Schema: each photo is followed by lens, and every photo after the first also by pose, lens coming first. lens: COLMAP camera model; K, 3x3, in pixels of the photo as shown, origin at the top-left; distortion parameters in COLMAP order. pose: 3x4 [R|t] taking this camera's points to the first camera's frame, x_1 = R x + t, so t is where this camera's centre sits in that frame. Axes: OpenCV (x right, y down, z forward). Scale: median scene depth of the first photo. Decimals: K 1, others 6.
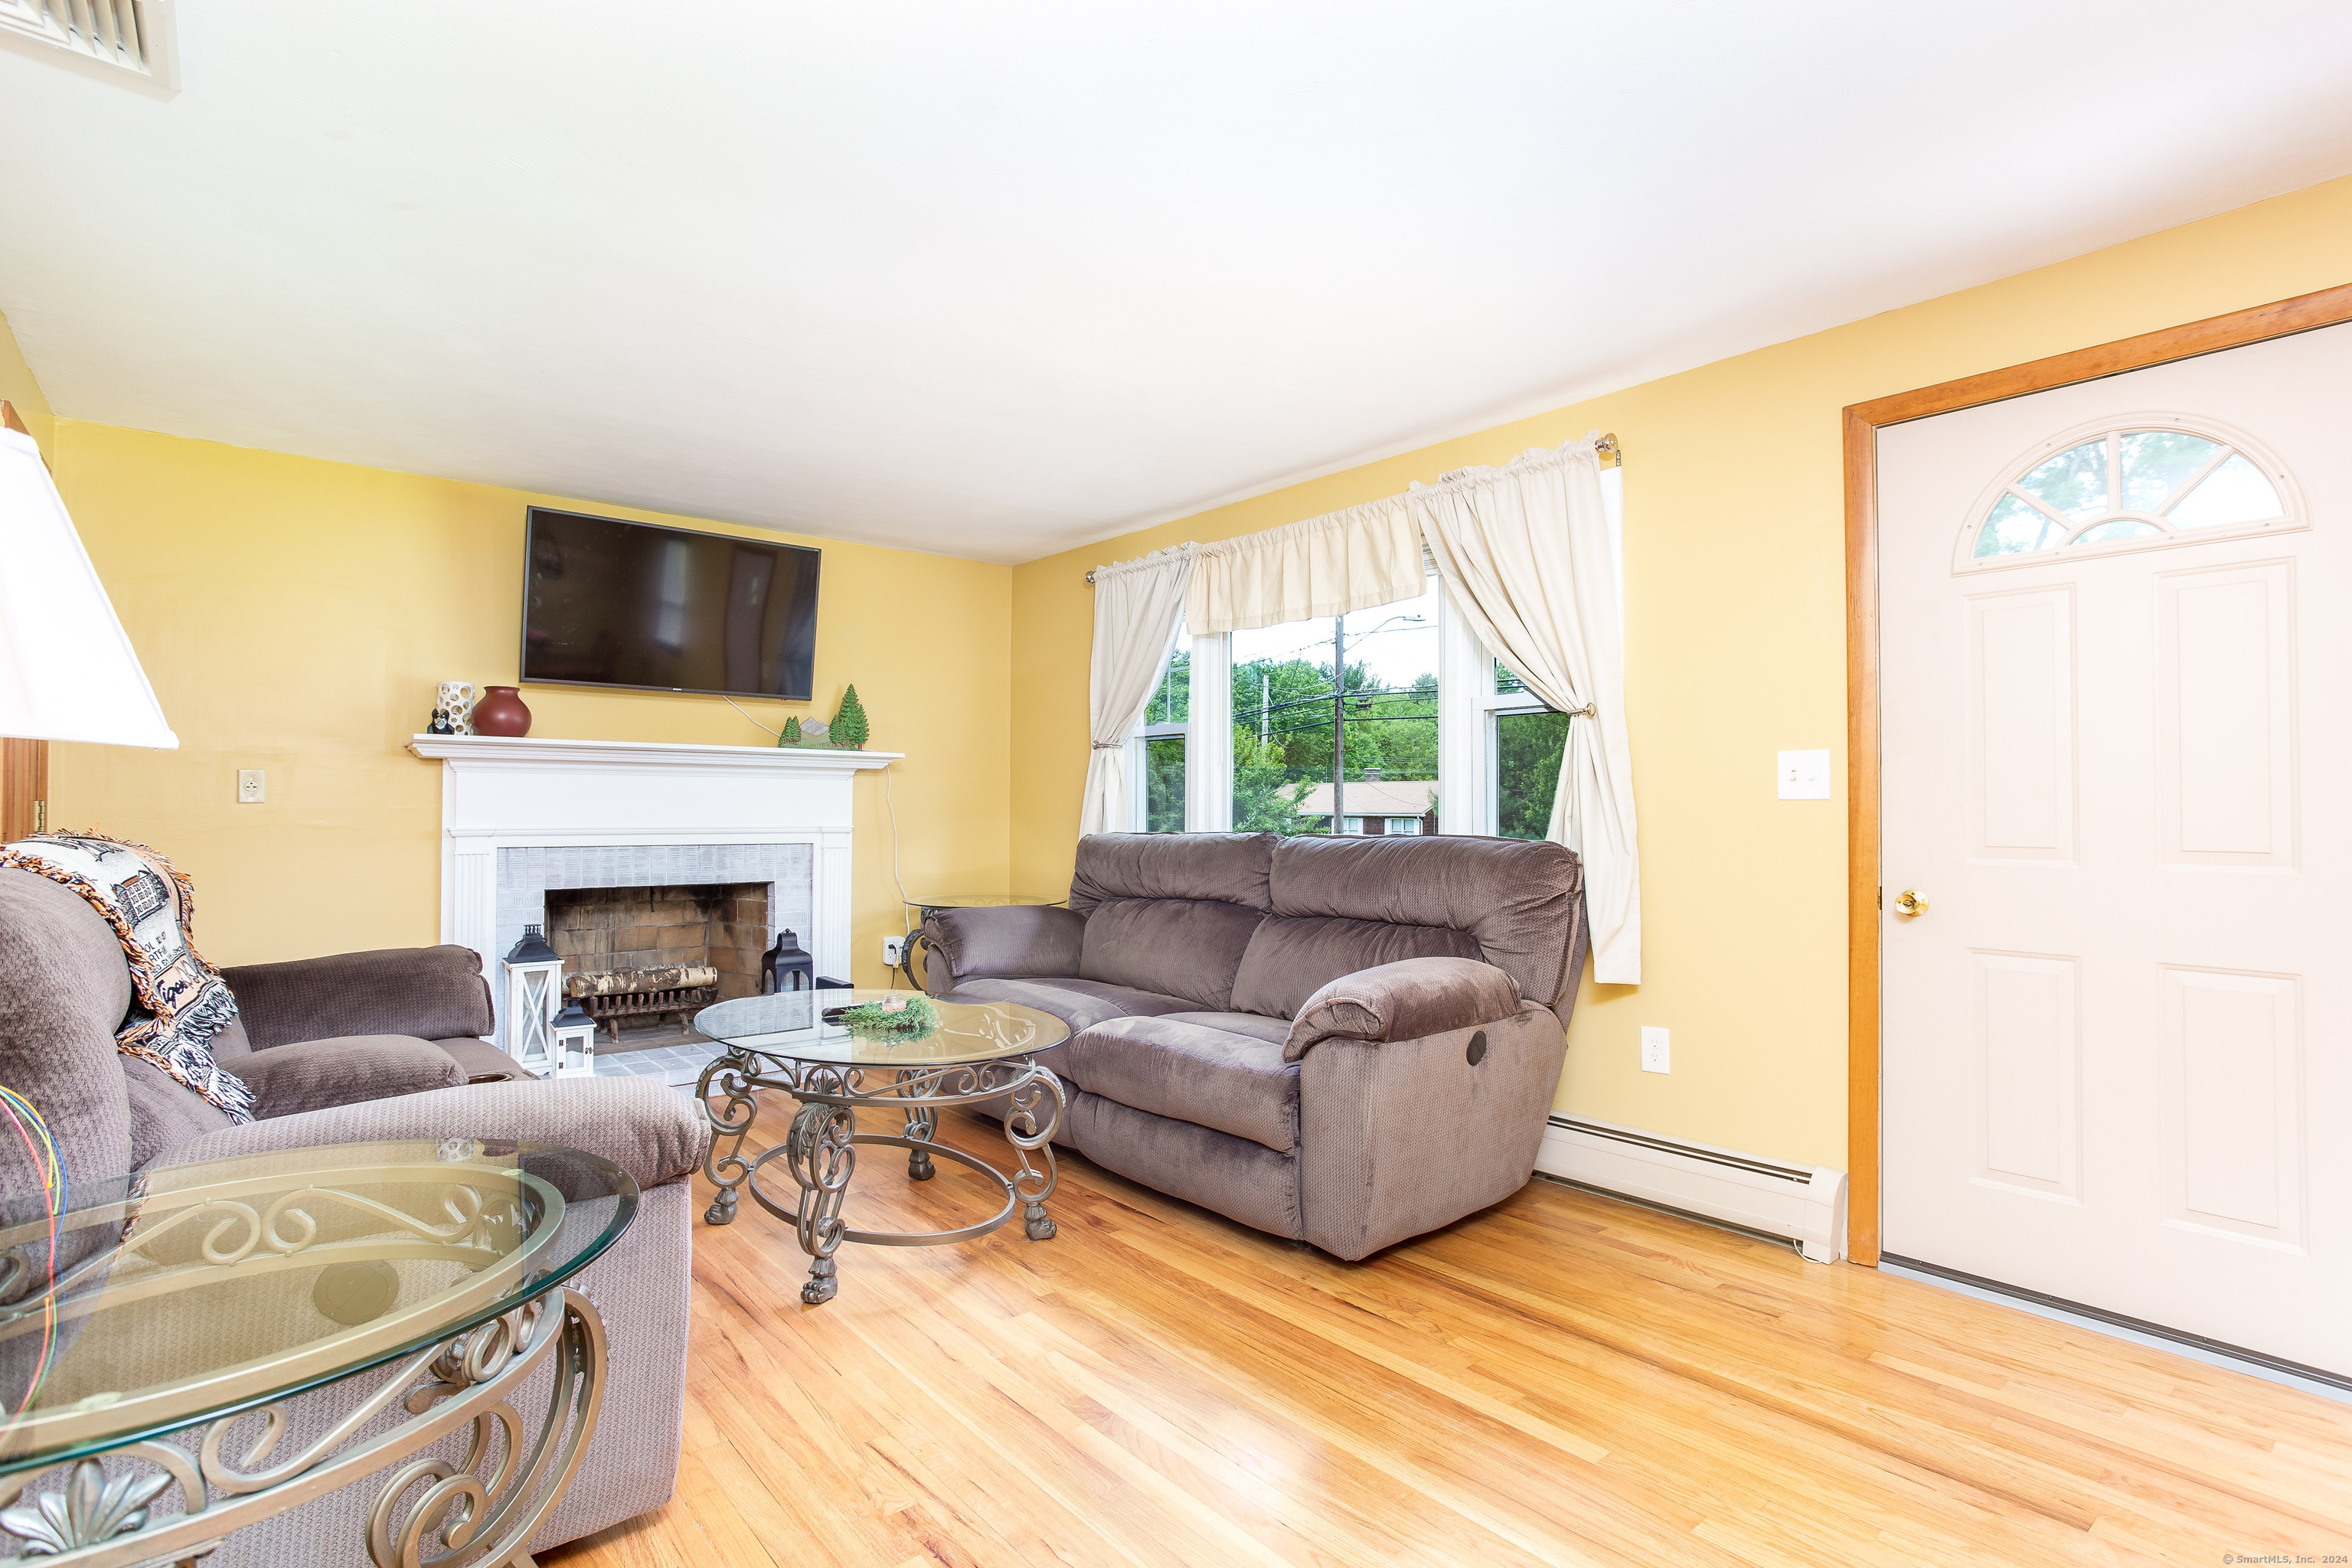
lens RADIAL K [[1157.1, 0, 1176.0], [0, 1157.1, 784.0], [0, 0, 1]] dist [-0.033377, 0.001066]
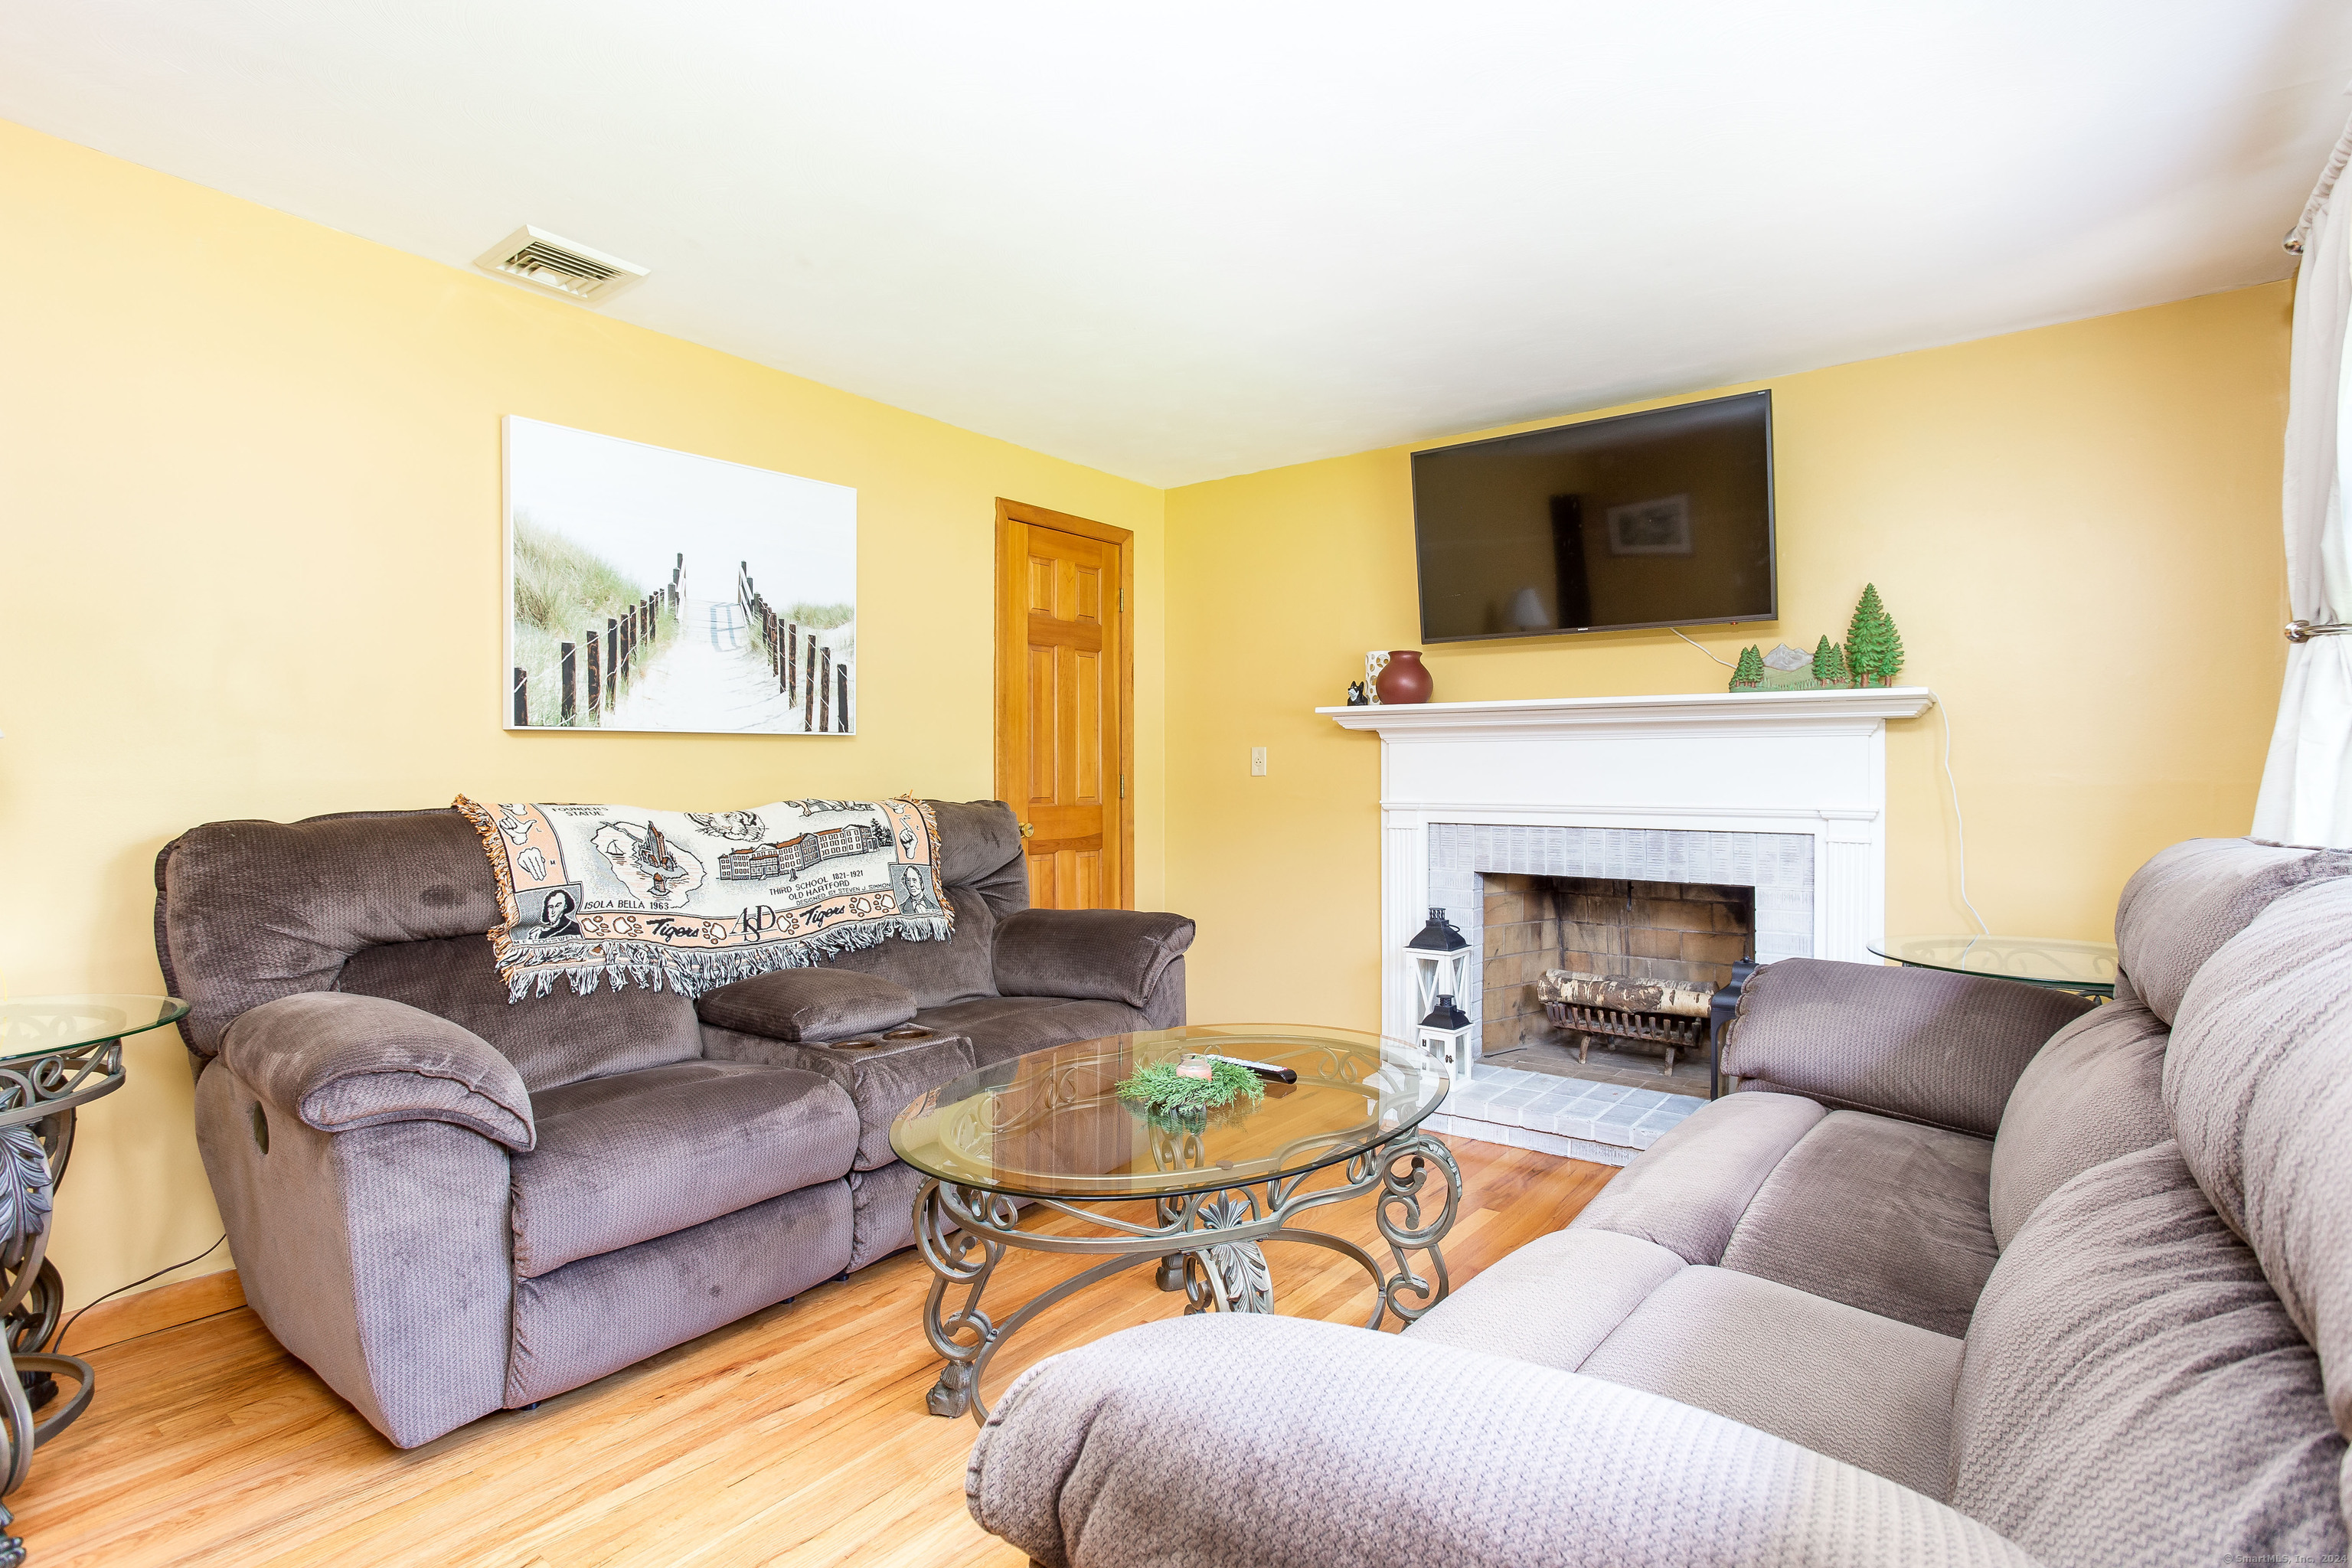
lens RADIAL K [[1157.1, 0, 1176.0], [0, 1157.1, 784.0], [0, 0, 1]] dist [-0.033377, 0.001066]
pose [[0.211970, 0.002898, -0.977272, 0.264531], [0.022203, 0.999723, 0.007781, 0.010694], [0.977024, -0.023348, 0.211847, 0.543256]]
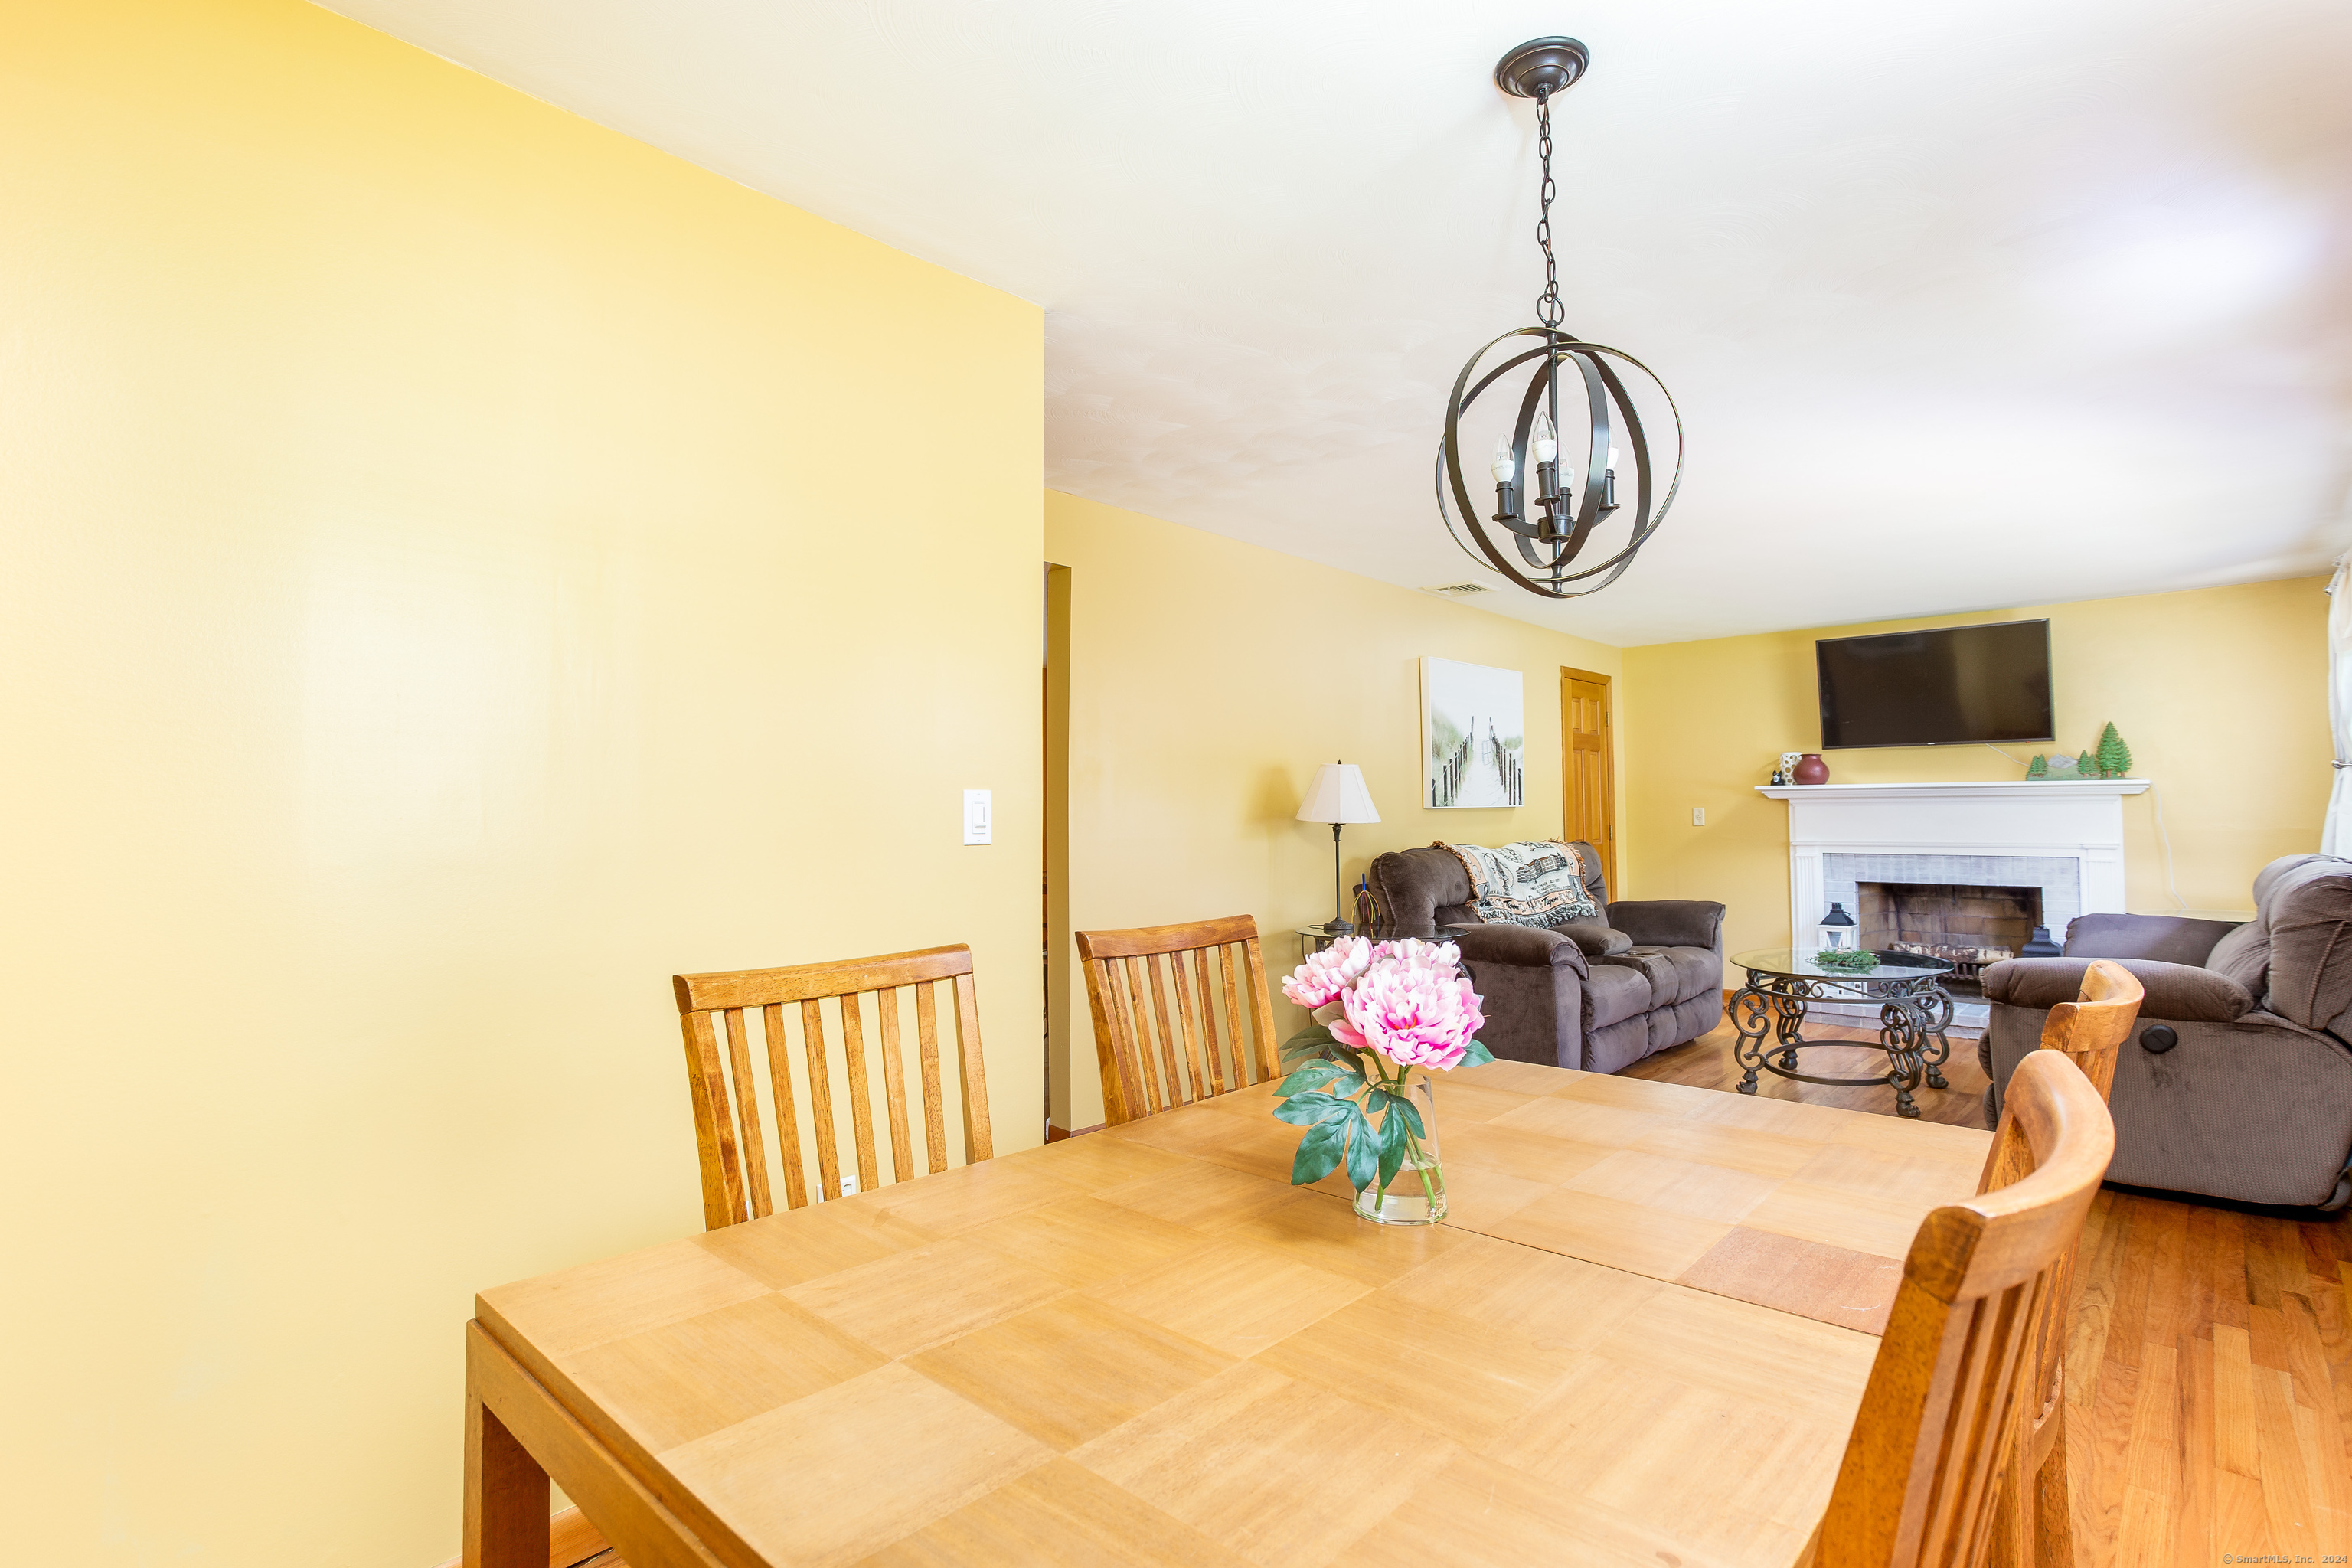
lens RADIAL K [[1148.1, 0, 1162.5], [0, 1148.1, 807.2], [0, 0, 1]] dist [-0.021846, 0.000234]
pose [[0.123798, -0.011365, -0.992242, 0.791210], [0.028854, 0.999553, -0.007849, -0.020684], [0.991888, -0.027659, 0.124070, -0.097617]]
